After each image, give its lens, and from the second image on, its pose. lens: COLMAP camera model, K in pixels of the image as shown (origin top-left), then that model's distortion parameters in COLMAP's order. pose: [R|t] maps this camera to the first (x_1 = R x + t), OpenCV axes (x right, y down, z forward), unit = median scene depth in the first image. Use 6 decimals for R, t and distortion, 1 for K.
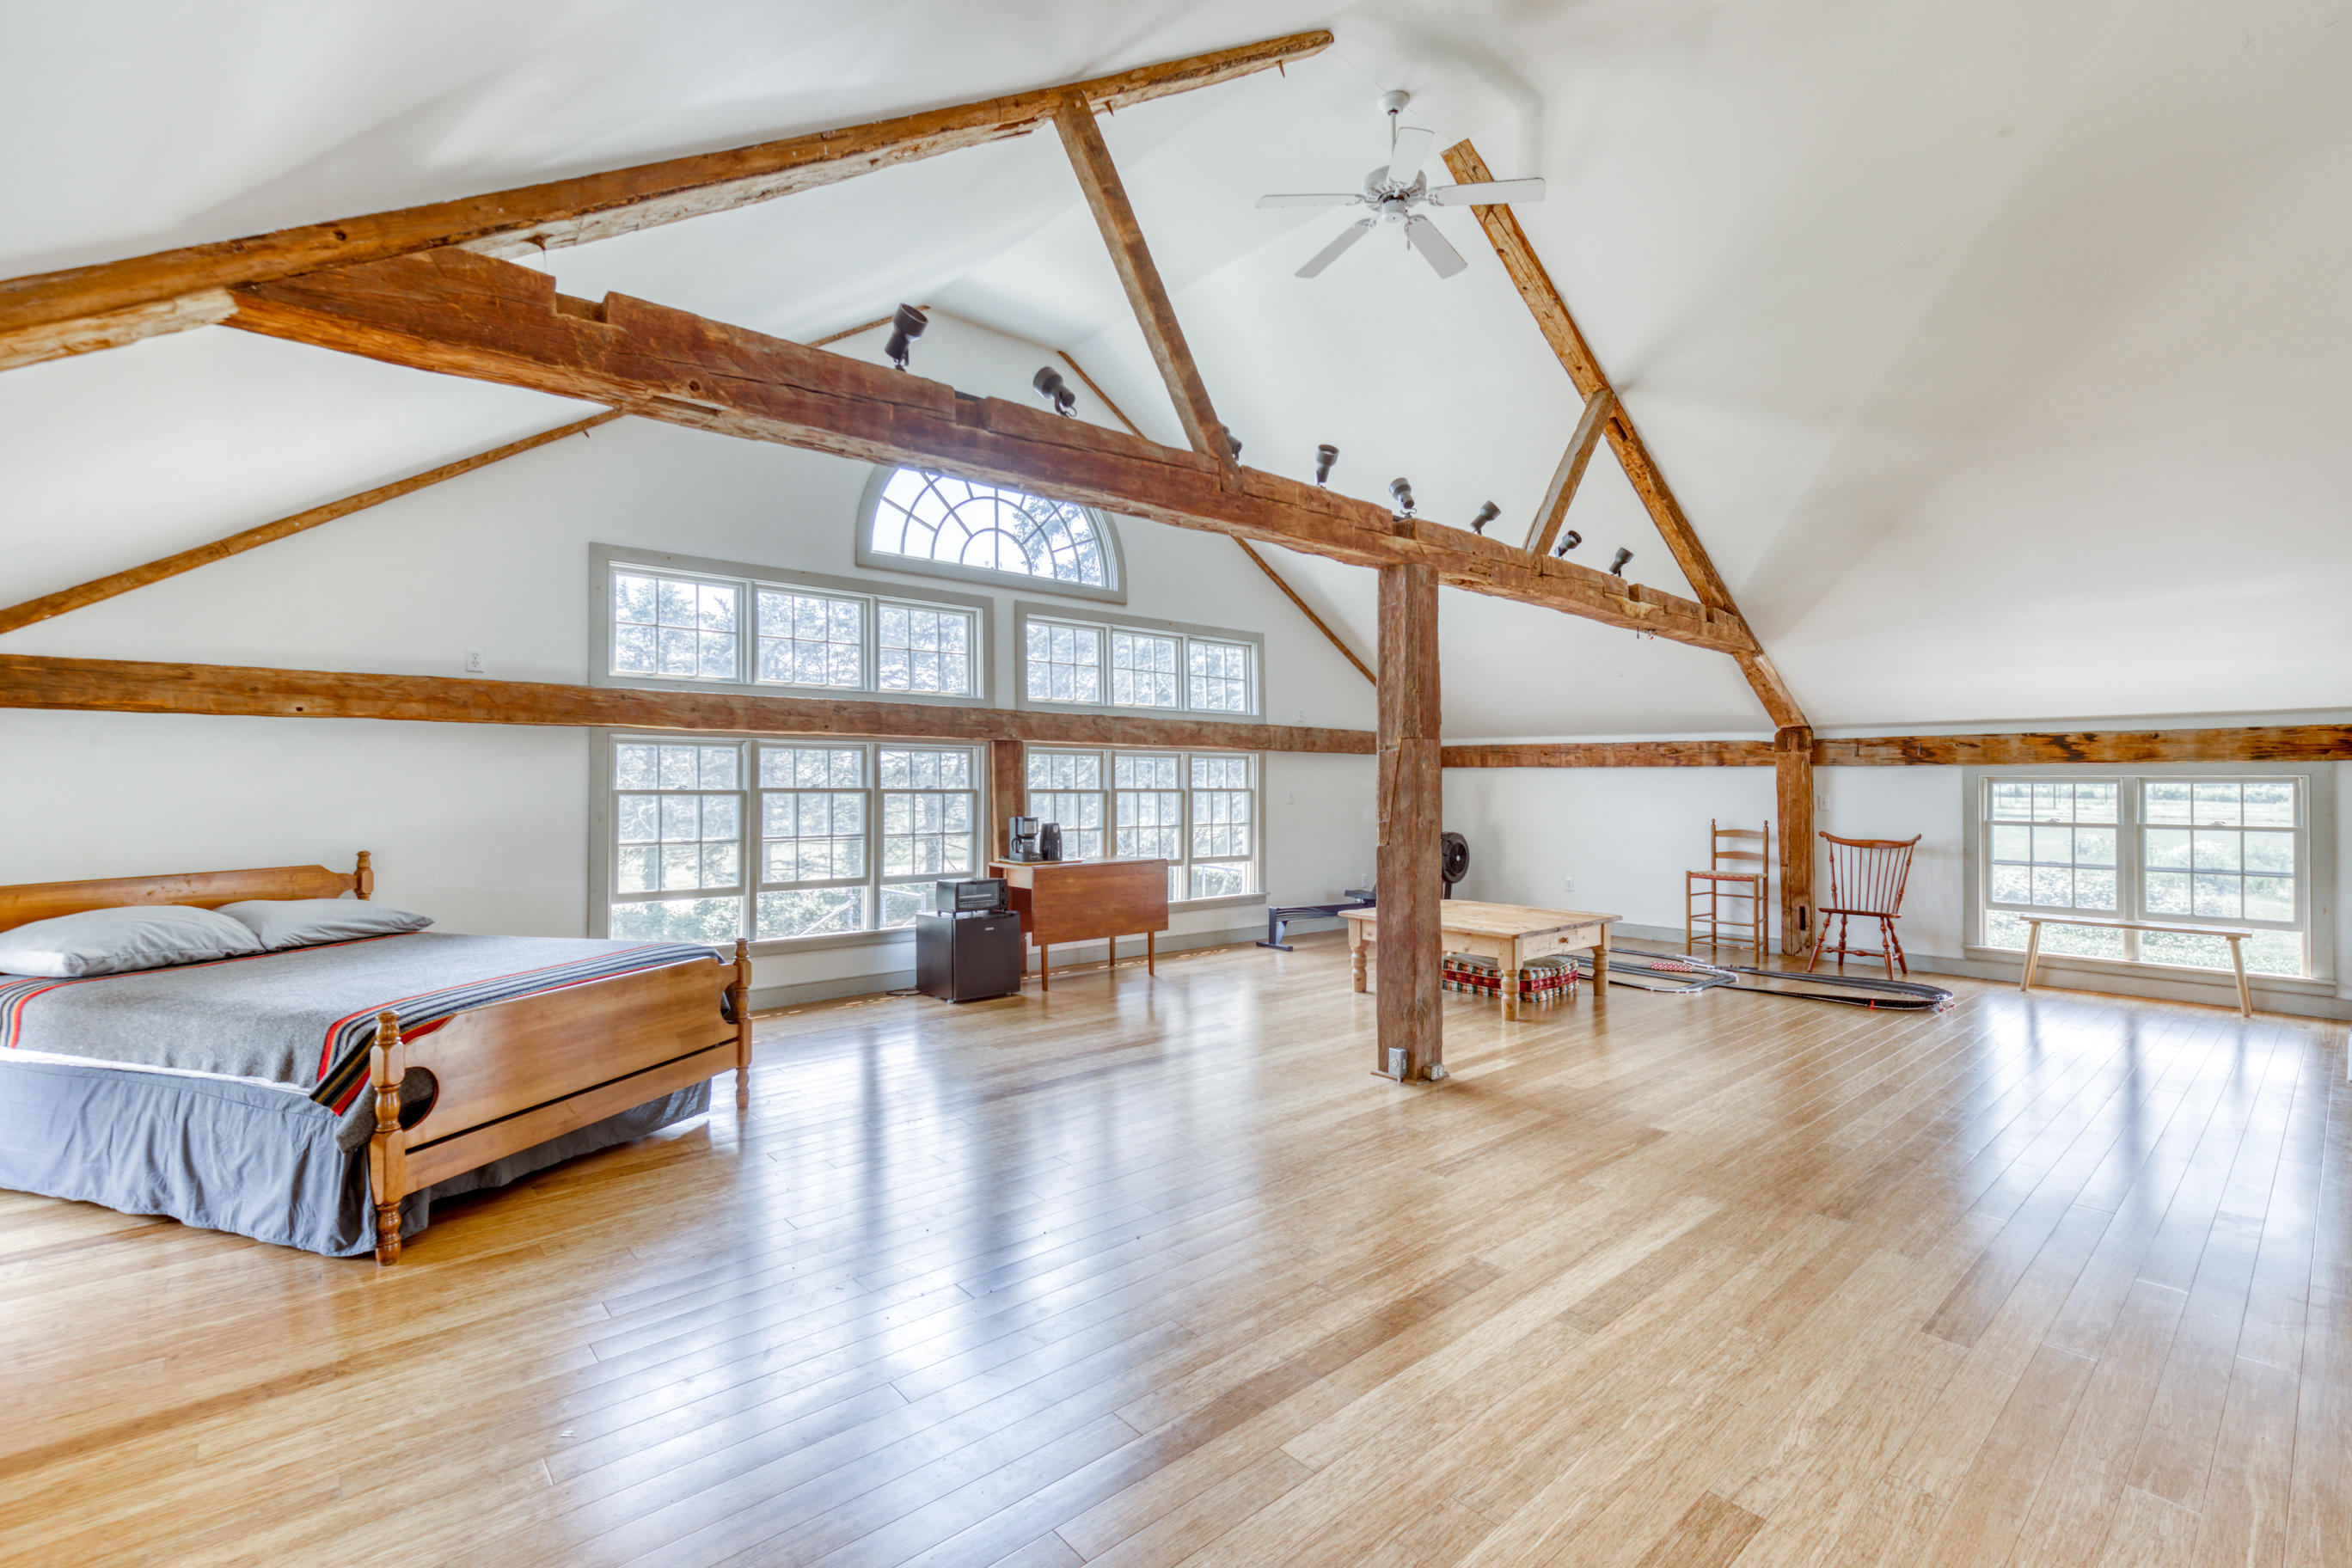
lens RADIAL K [[1025.3, 0, 1175.3], [0, 1025.3, 771.2], [0, 0, 1]] dist [0.001599, 0.001545]
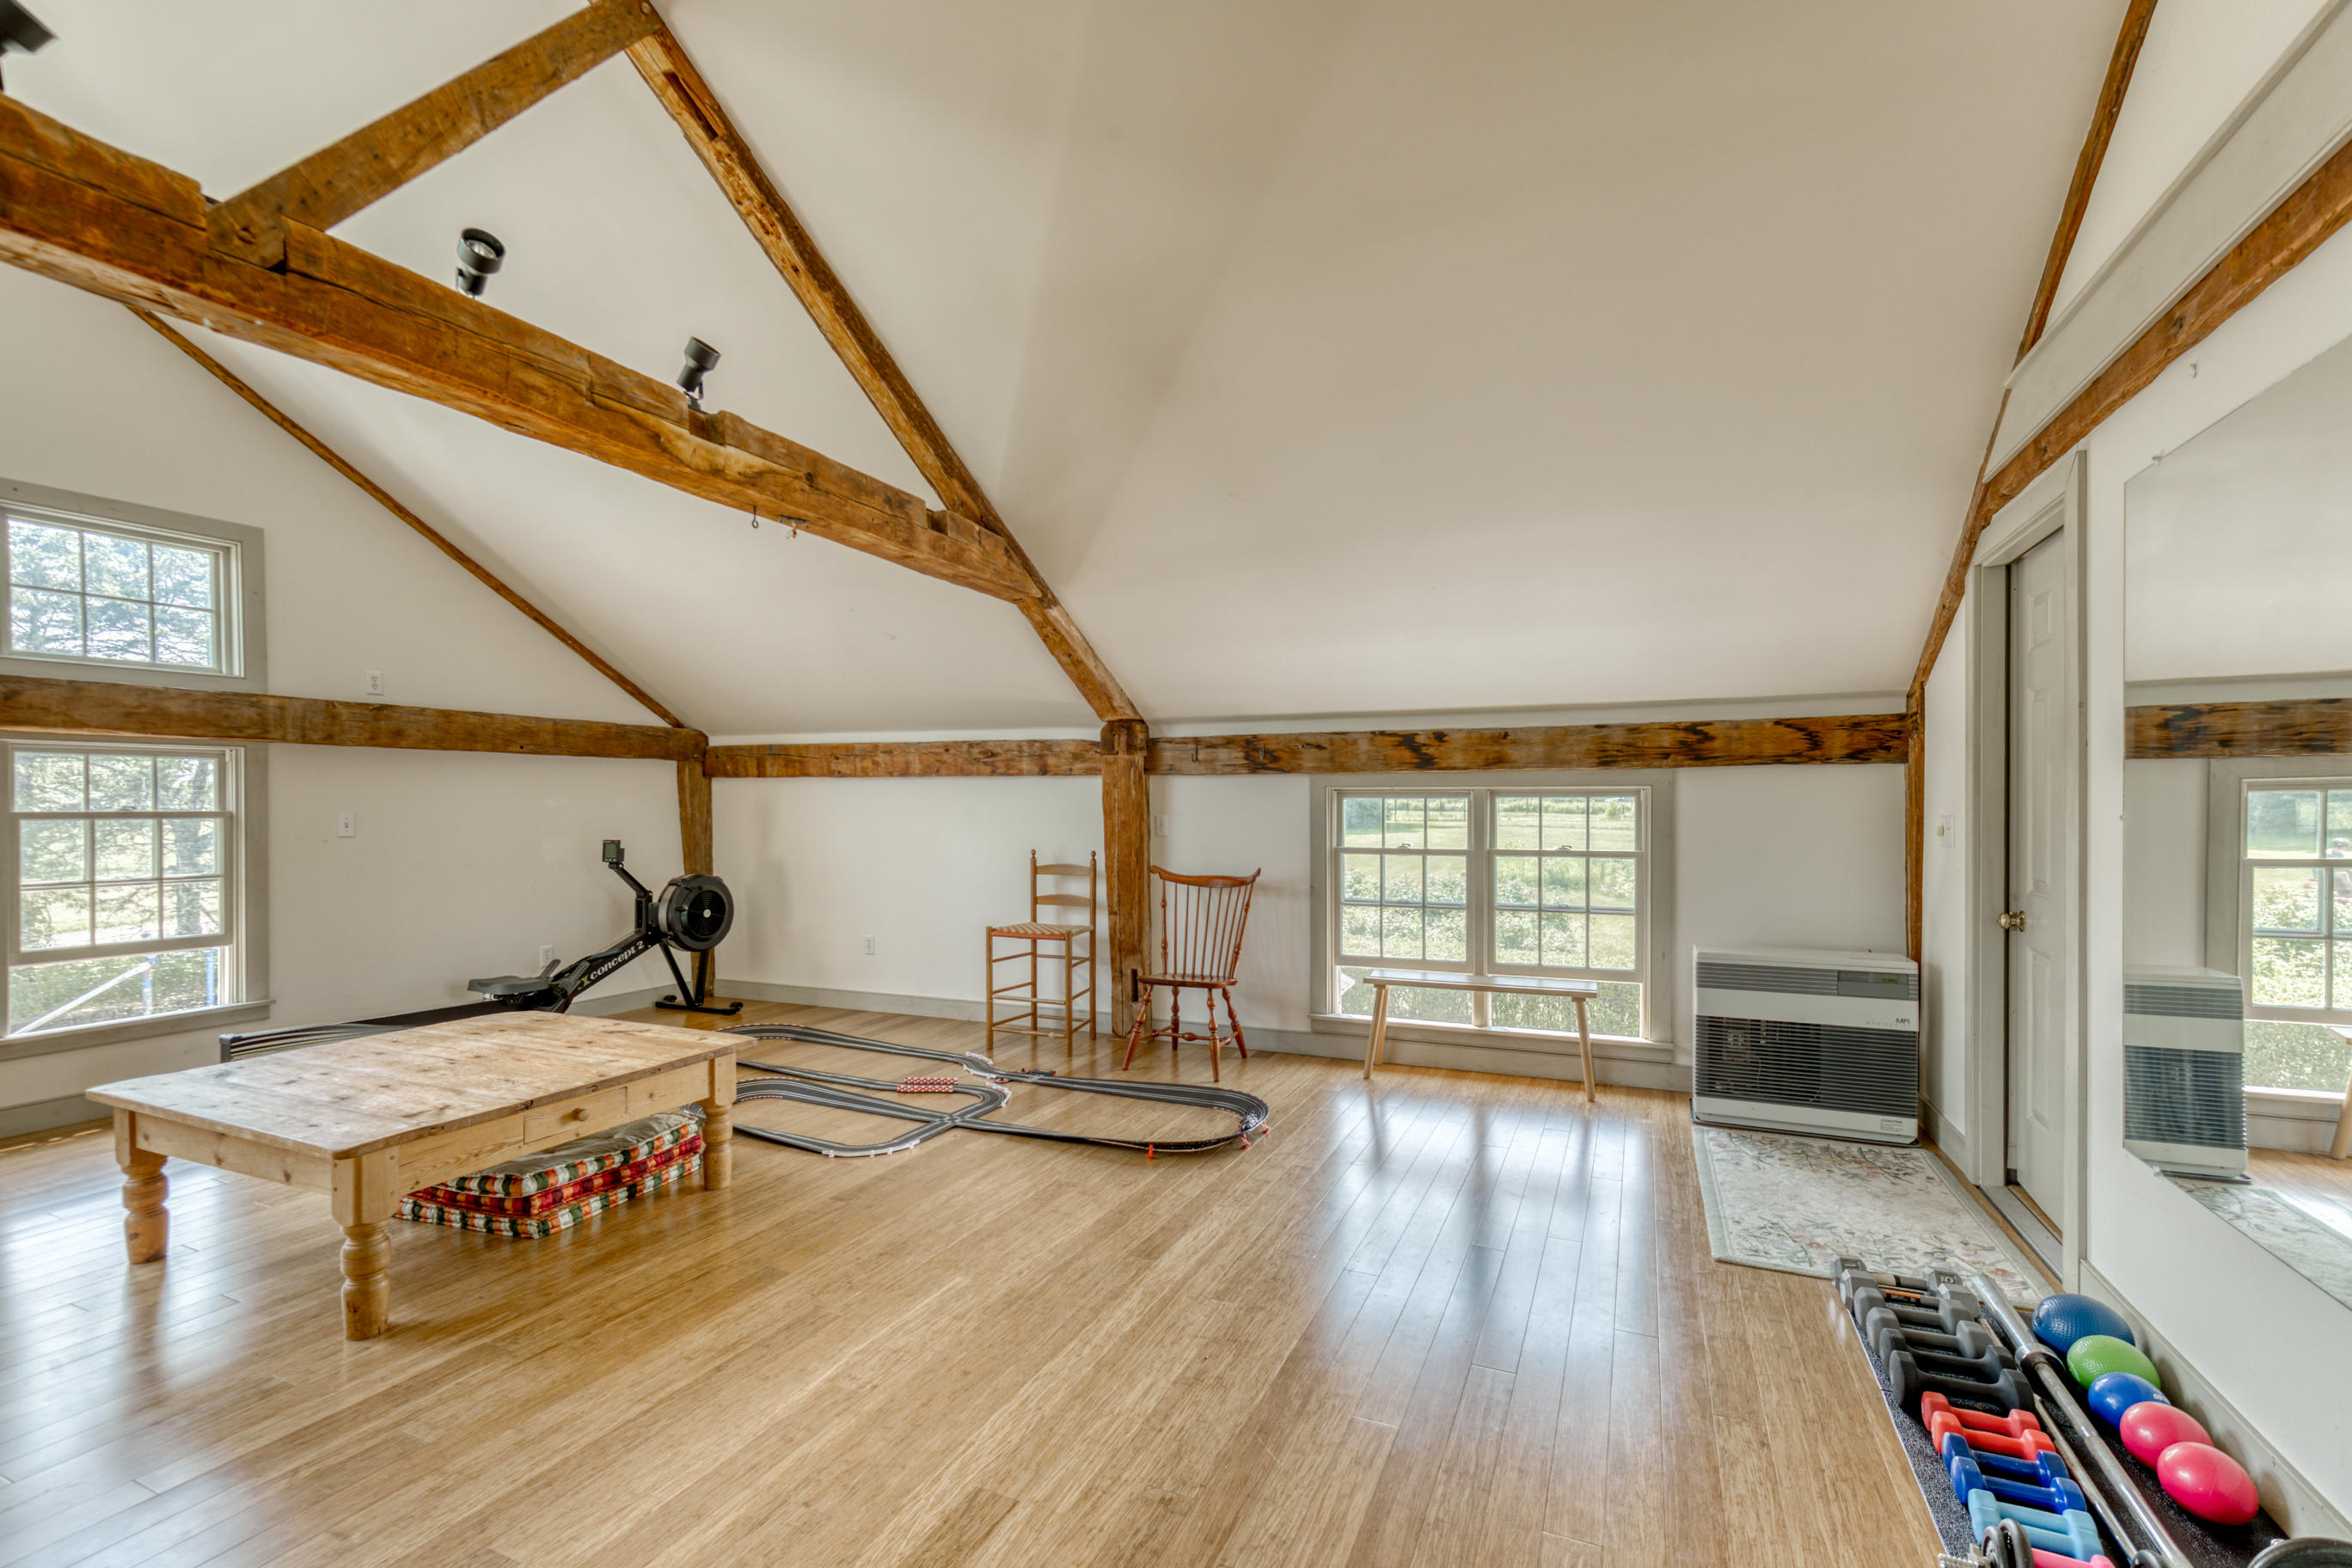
lens RADIAL K [[1025.3, 0, 1171.5], [0, 1025.3, 802.4], [0, 0, 1]] dist [0.001599, 0.001545]
pose [[0.910543, -0.004172, 0.413394, 0.359053], [-0.000840, 0.999928, 0.011943, 0.006051], [-0.413414, -0.011222, 0.910474, 0.354755]]
